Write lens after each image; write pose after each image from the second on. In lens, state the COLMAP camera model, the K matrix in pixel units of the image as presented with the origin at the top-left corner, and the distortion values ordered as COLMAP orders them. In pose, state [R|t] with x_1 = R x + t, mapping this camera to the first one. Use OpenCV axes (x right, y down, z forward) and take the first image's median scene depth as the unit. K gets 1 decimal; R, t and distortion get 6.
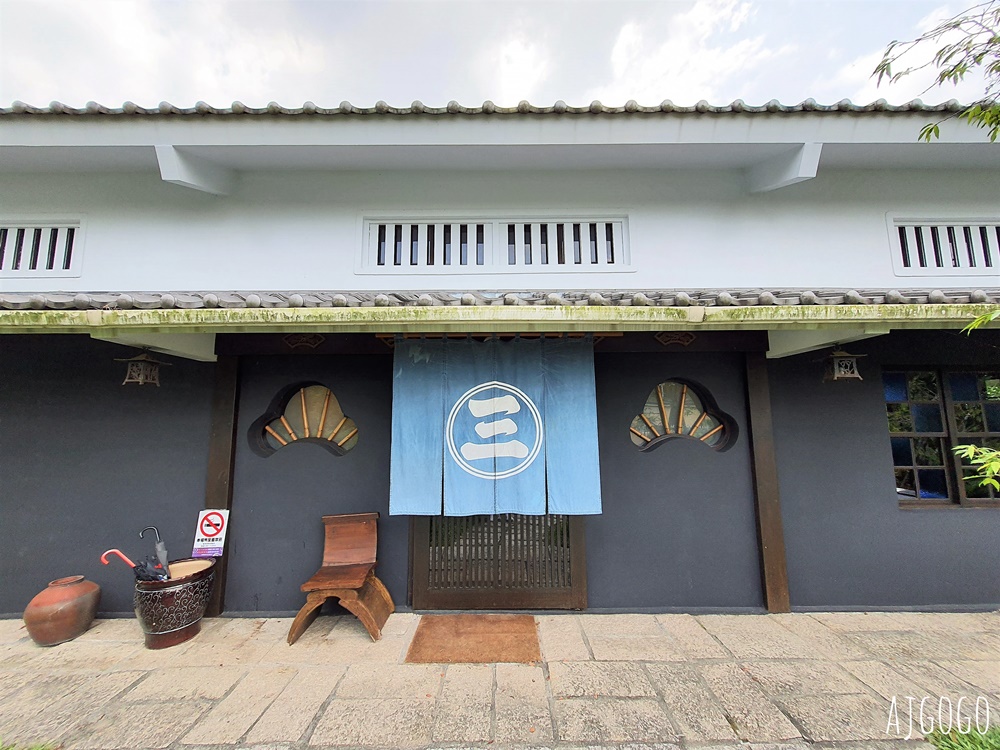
lens RADIAL K [[395.5, 0, 500.7], [0, 395.5, 370.2], [0, 0, 1]] dist [0.000518, 0.000146]
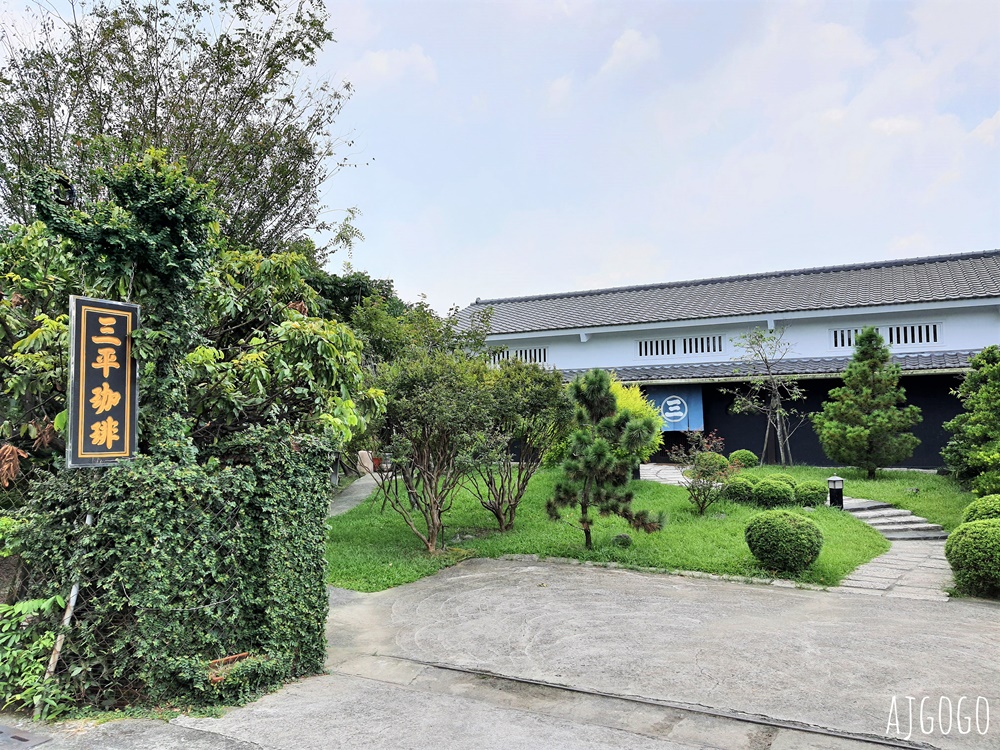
lens RADIAL K [[807.7, 0, 506.8], [0, 807.7, 380.3], [0, 0, 1]] dist [0.072326, -0.143943]
pose [[0.897264, -0.031198, -0.440392, 1.886999], [0.060258, 0.996819, 0.052155, -0.592716], [0.437364, -0.073334, 0.896290, -6.318832]]
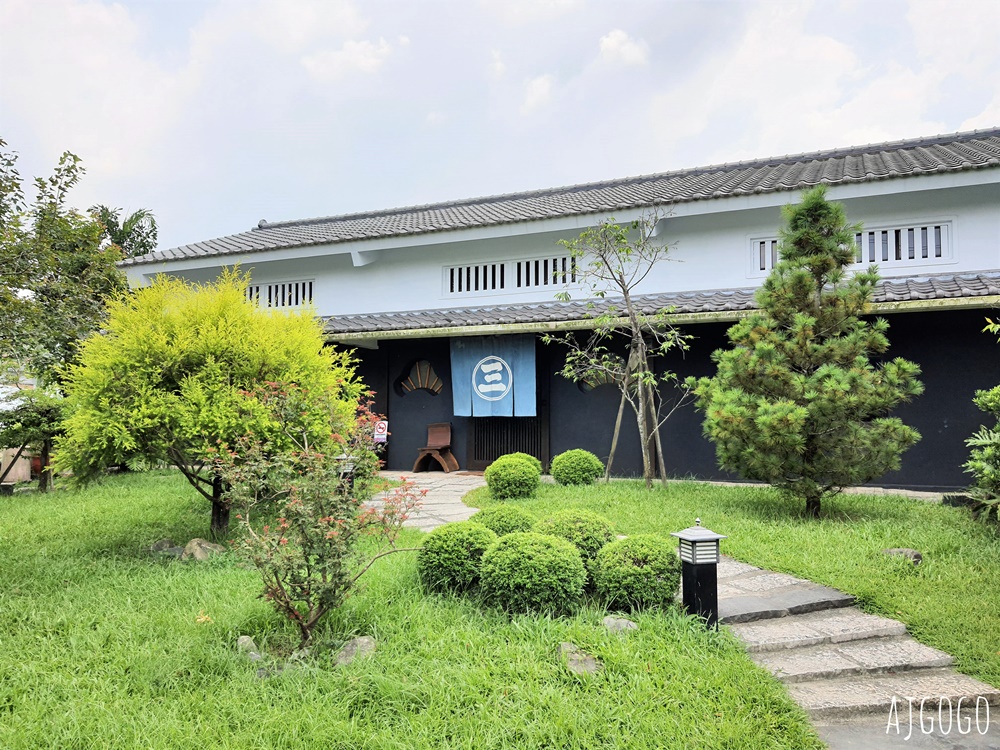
lens RADIAL K [[807.7, 0, 506.8], [0, 807.7, 380.3], [0, 0, 1]] dist [0.072326, -0.143943]
pose [[0.912707, -0.013356, -0.408397, 1.825038], [0.040138, 0.997562, 0.057079, -0.084886], [0.406640, -0.068489, 0.911018, -2.927037]]
